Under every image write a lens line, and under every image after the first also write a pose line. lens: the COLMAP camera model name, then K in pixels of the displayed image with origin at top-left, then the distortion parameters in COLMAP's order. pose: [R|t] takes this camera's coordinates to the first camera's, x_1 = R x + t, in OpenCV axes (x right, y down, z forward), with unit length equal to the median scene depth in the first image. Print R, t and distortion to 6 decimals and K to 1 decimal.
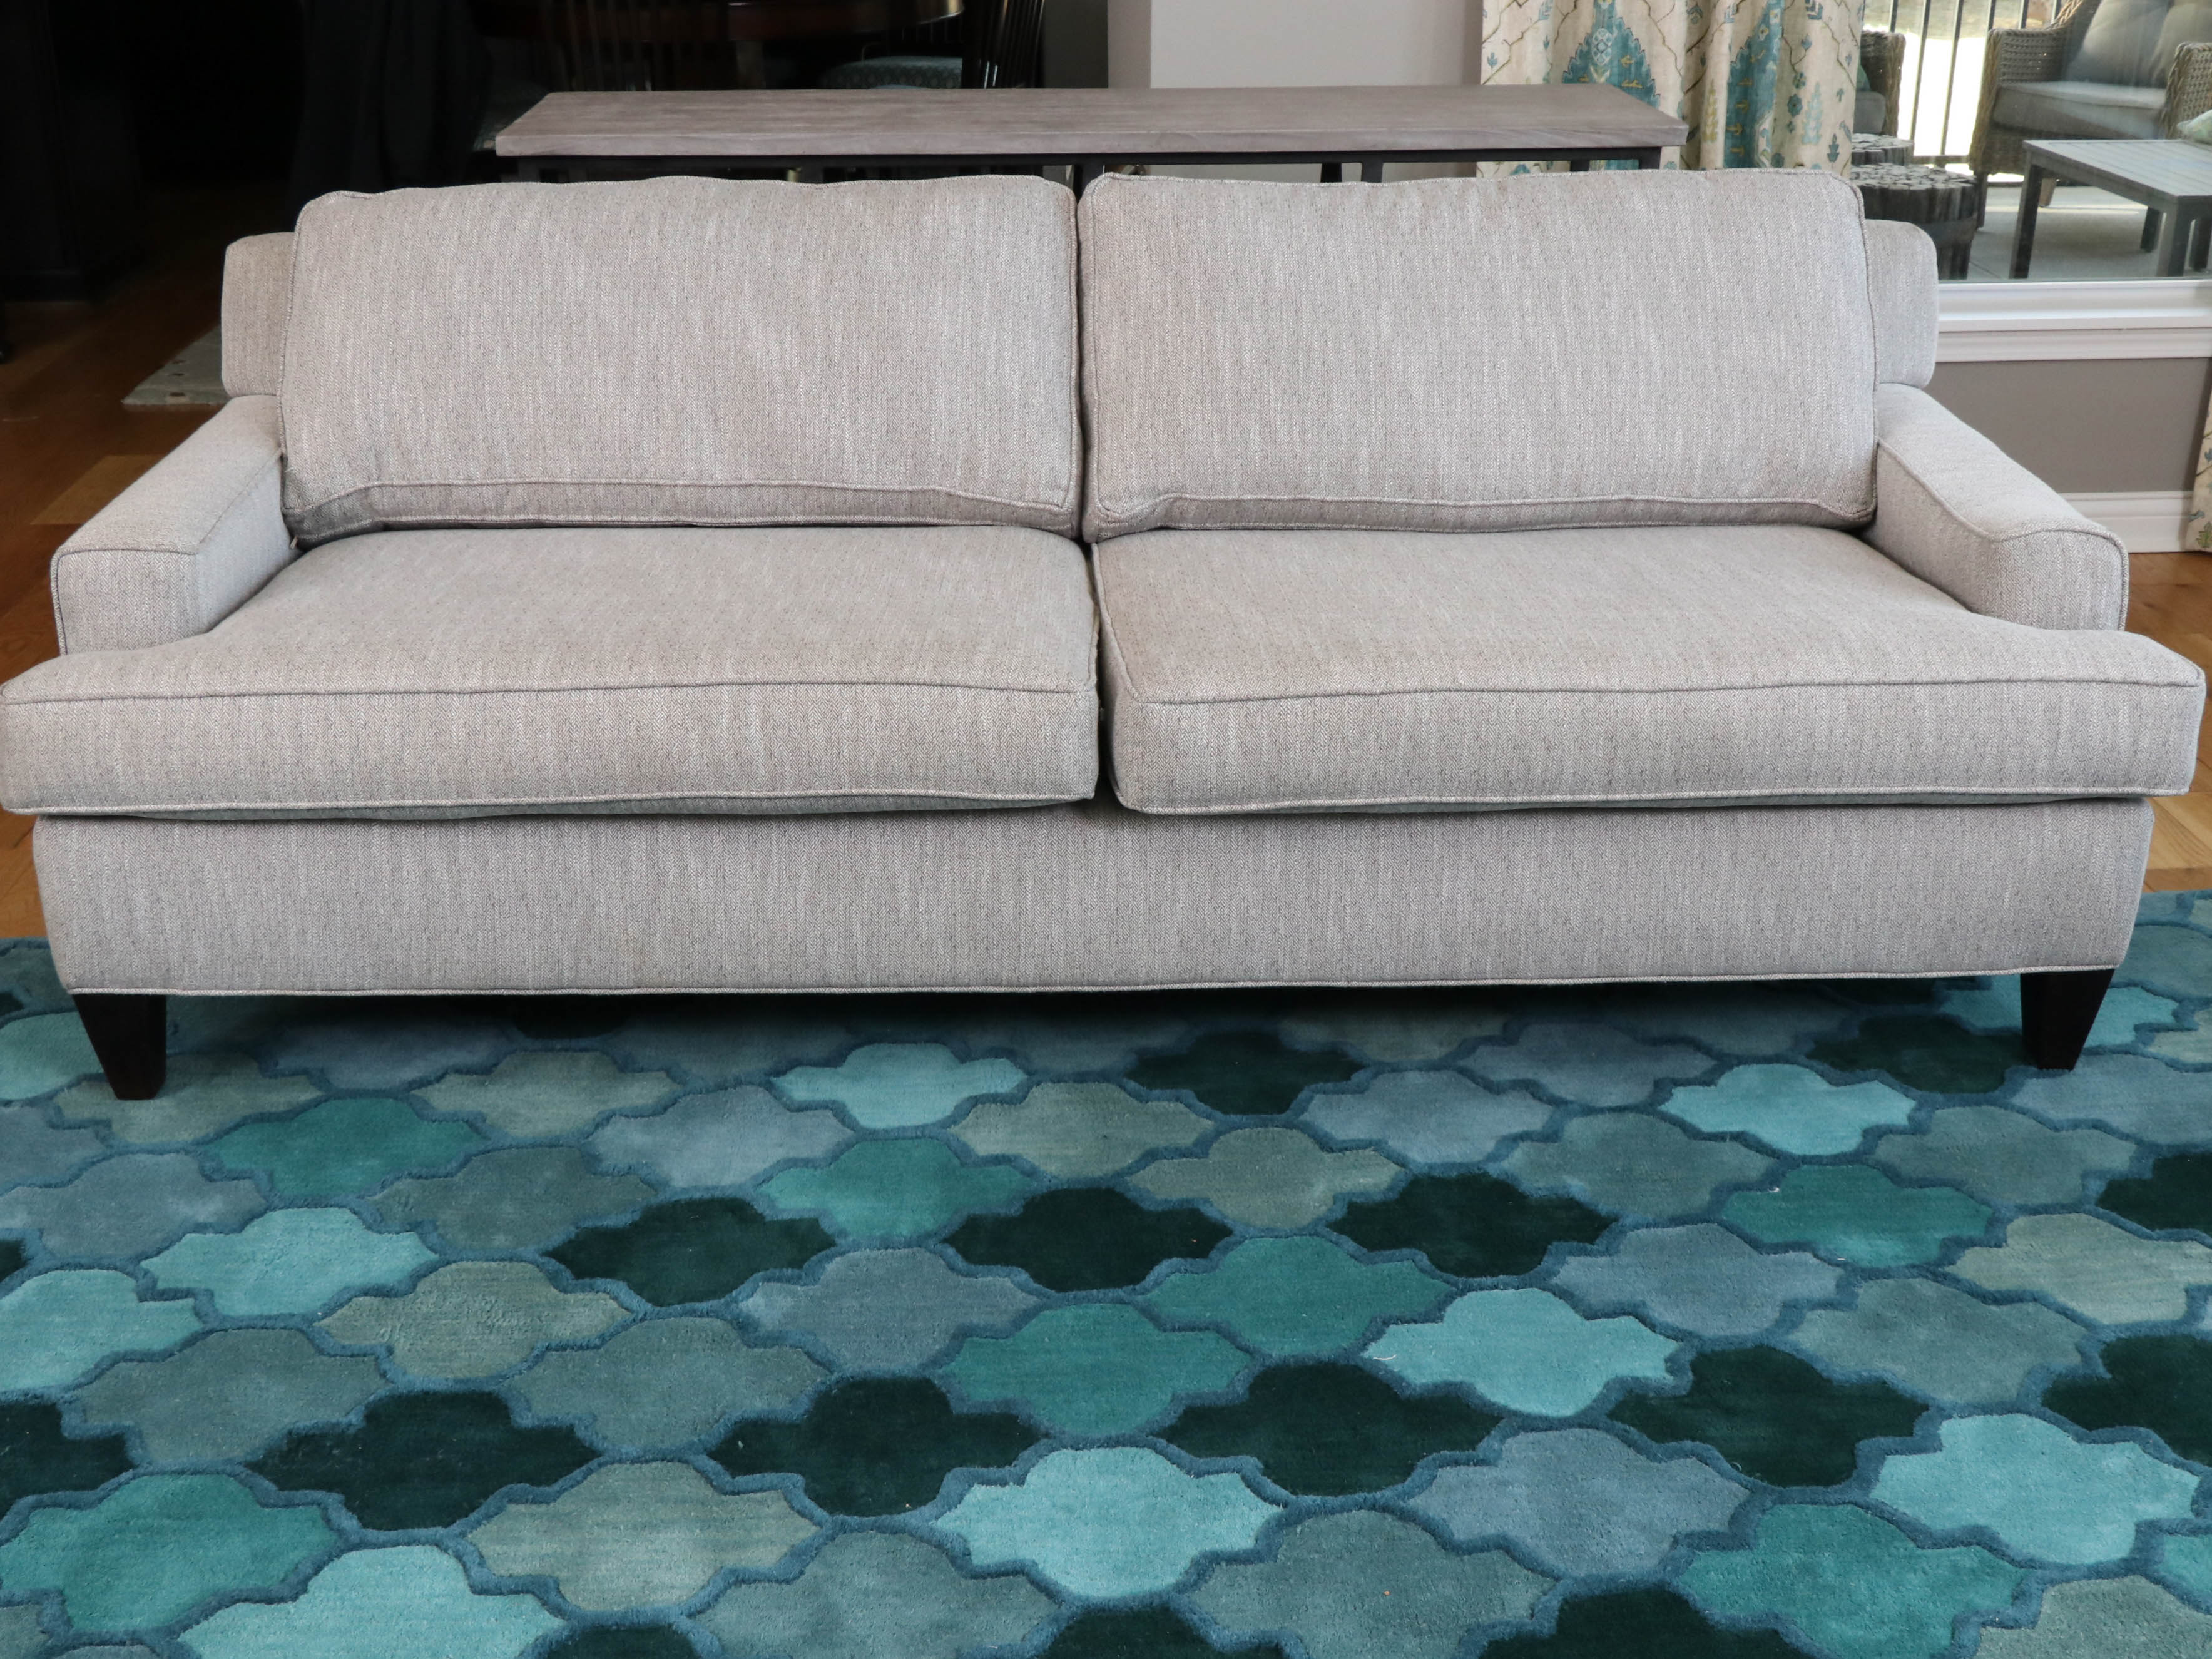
lens RADIAL K [[2402.7, 0, 1106.0], [0, 2402.7, 829.5], [0, 0, 1]] dist [-0.085892, 0.002989]
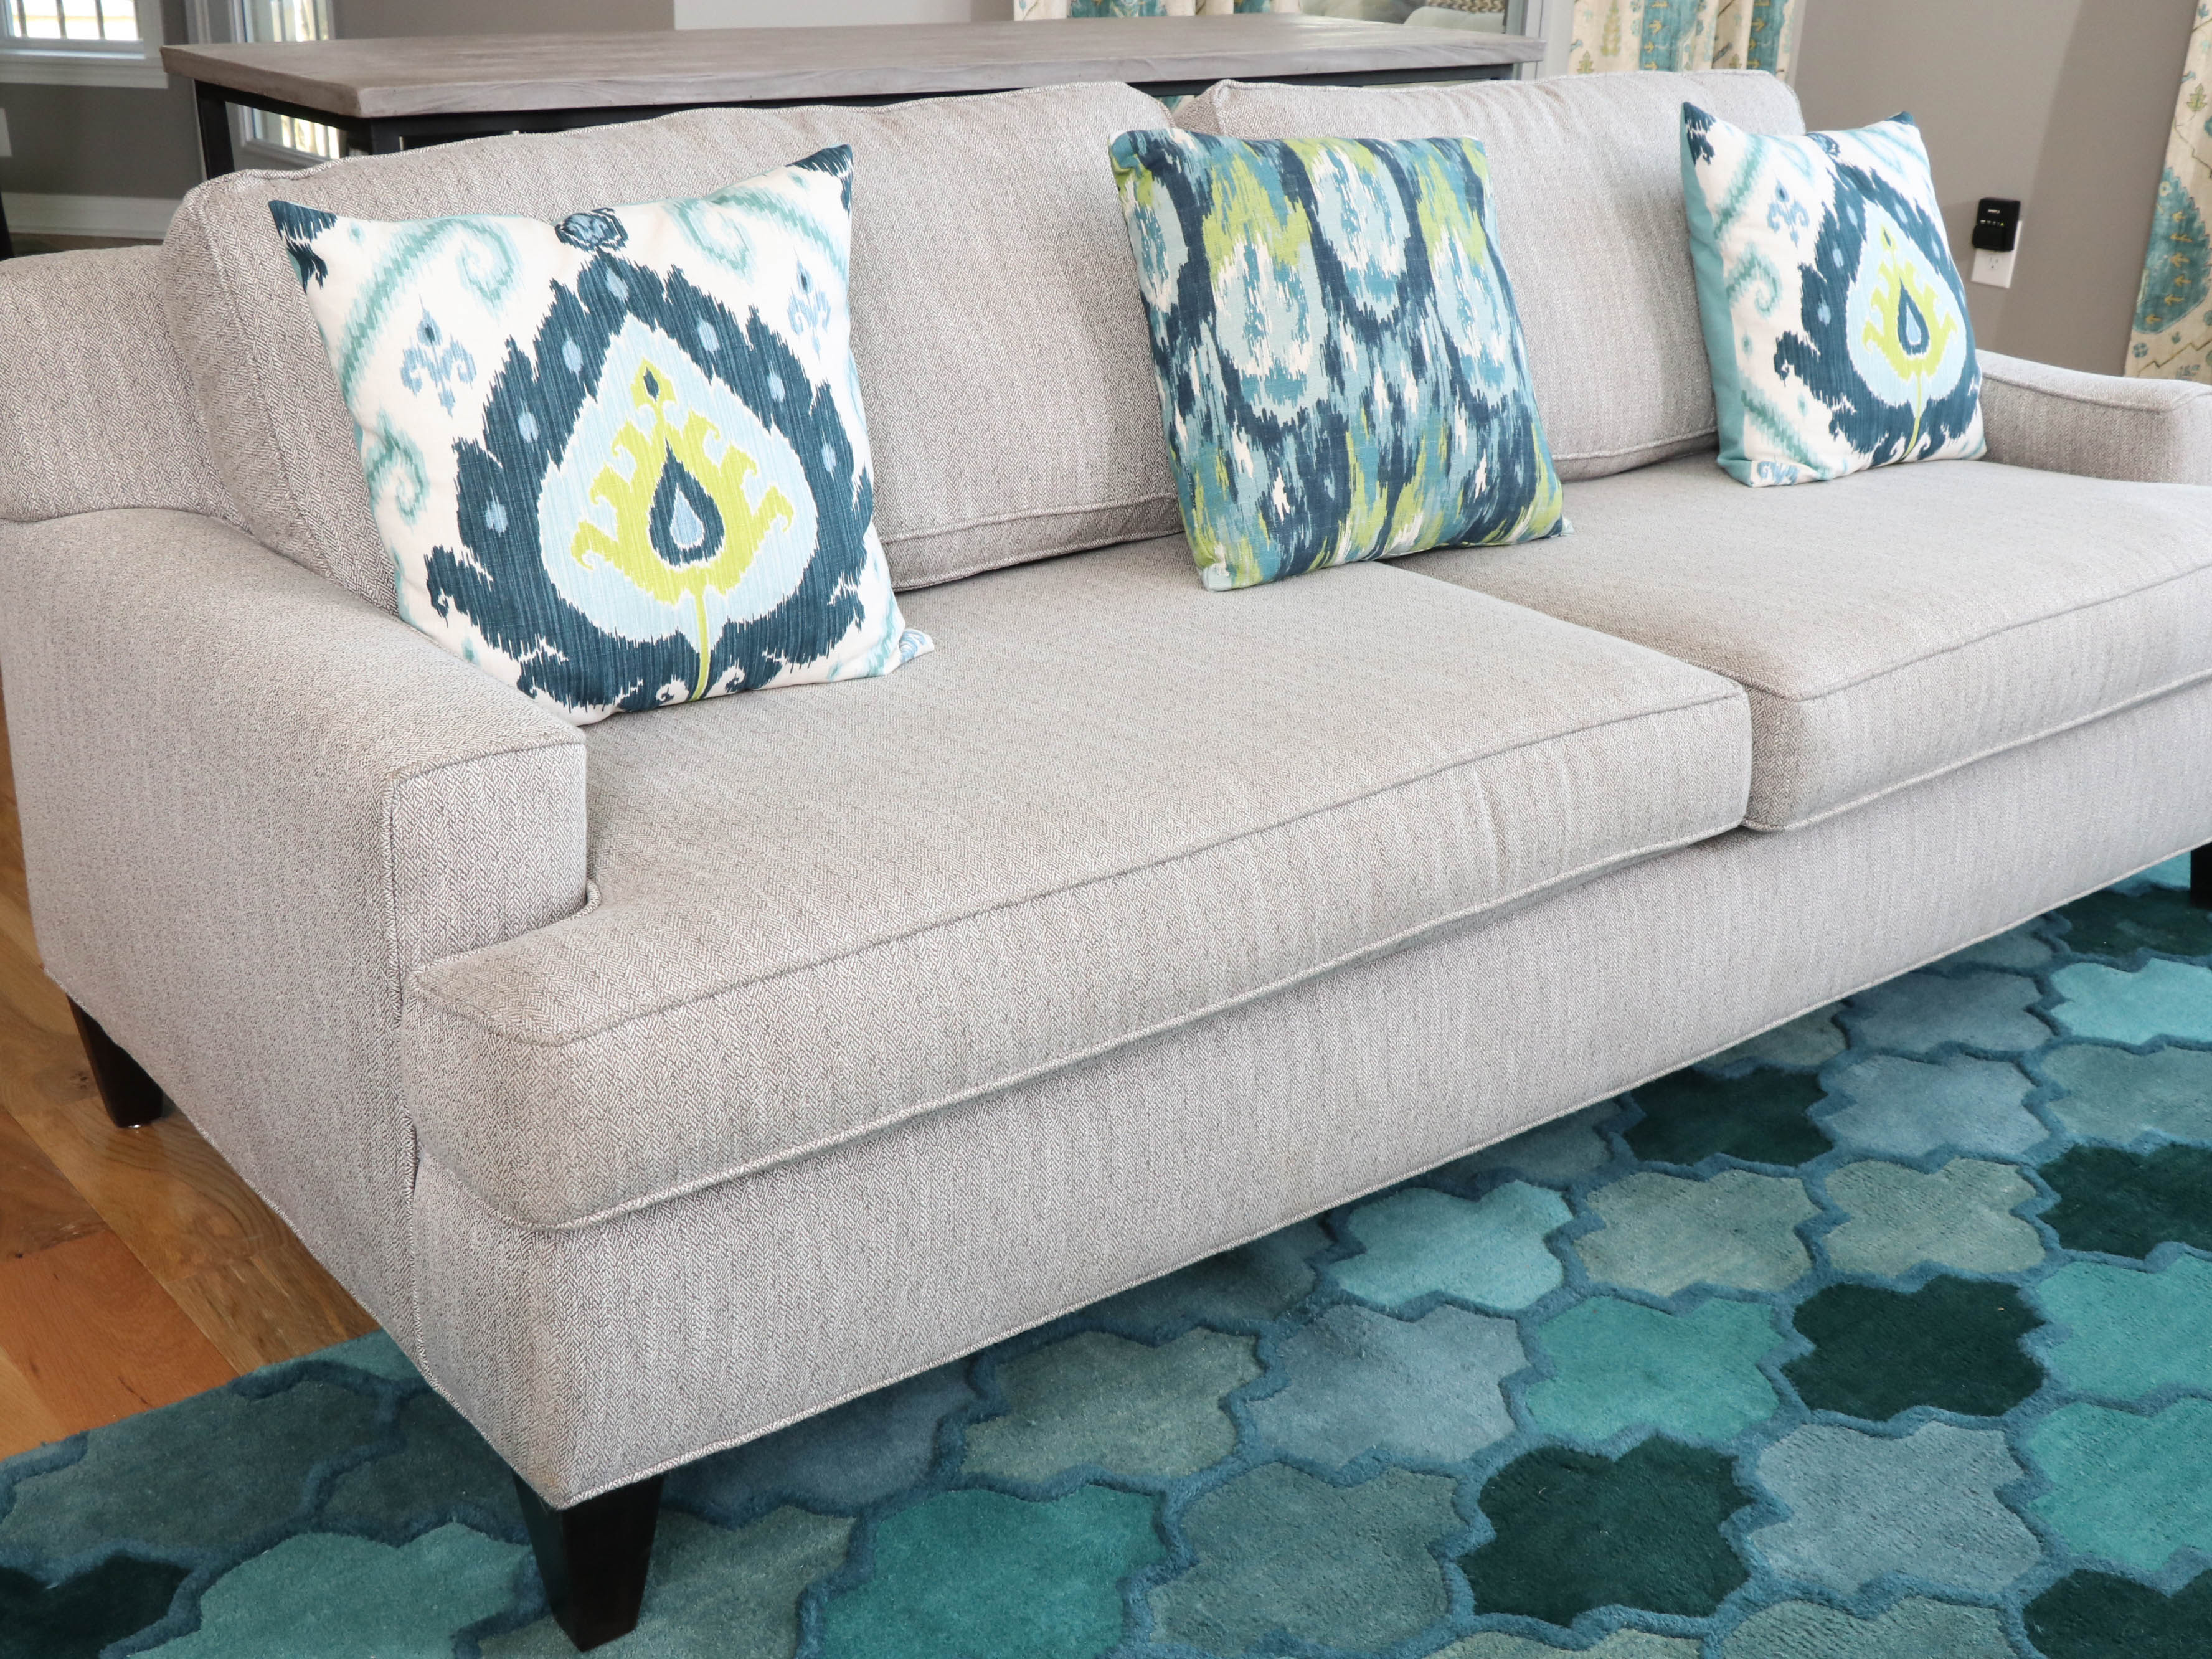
lens RADIAL K [[2402.6, 0, 1106.0], [0, 2402.6, 829.5], [0, 0, 1]] dist [-0.085892, 0.002989]
pose [[0.832850, -0.202311, 0.515199, -0.582242], [0.198813, 0.978032, 0.062666, -0.103244], [-0.516559, 0.050237, 0.854776, 0.406028]]
